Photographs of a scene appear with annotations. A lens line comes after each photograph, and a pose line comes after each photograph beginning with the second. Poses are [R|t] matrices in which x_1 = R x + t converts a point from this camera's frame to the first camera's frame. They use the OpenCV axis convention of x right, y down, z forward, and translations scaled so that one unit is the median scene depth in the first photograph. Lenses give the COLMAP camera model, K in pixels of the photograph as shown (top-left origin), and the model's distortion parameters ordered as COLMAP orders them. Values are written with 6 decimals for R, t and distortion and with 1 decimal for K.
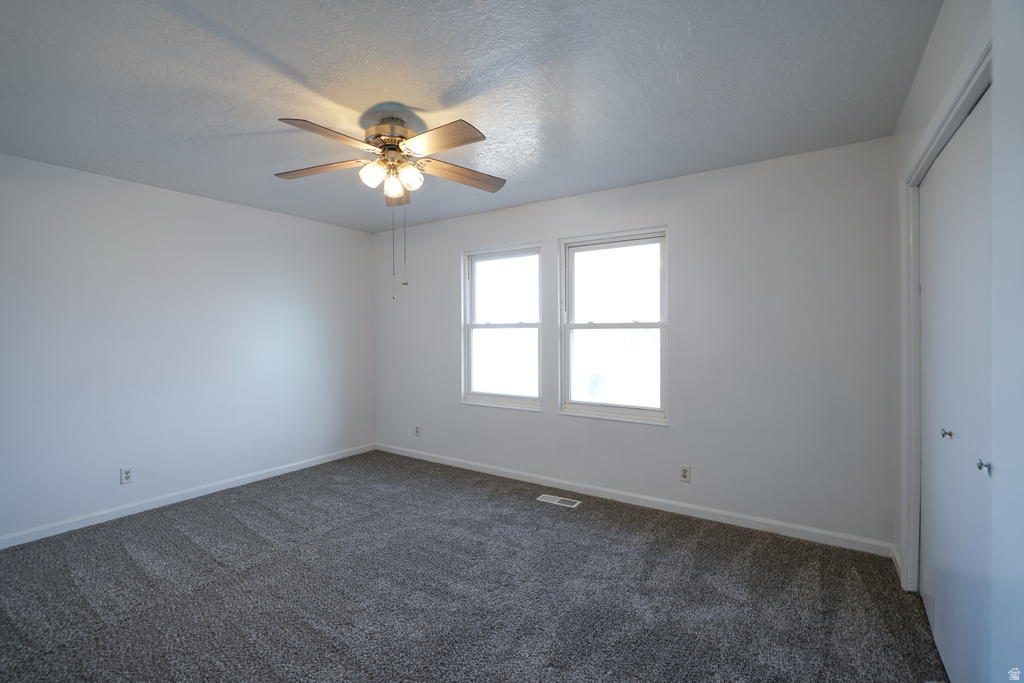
lens RADIAL K [[456.1, 0, 506.7], [0, 456.1, 337.0], [0, 0, 1]] dist [0.002058, 0.000414]
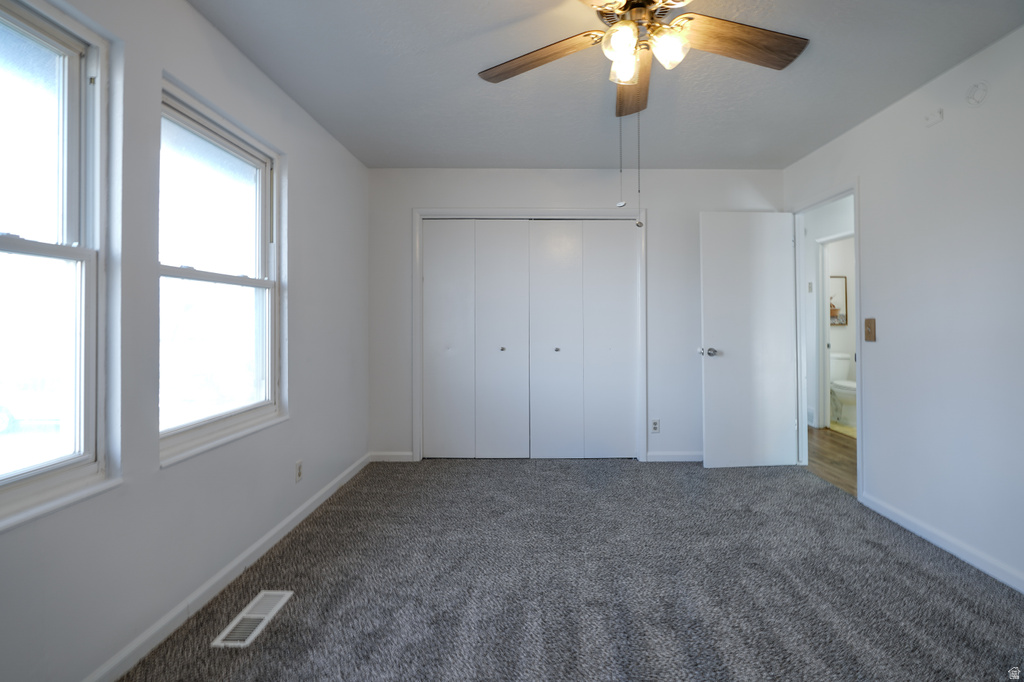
lens RADIAL K [[477.5, 0, 511.1], [0, 477.5, 315.5], [0, 0, 1]] dist [-0.001131, 0.000104]
pose [[-0.519873, 0.007938, 0.854207, -0.511041], [0.004241, 0.999968, -0.006711, 0.030393], [-0.854233, 0.000133, -0.519890, 1.070746]]
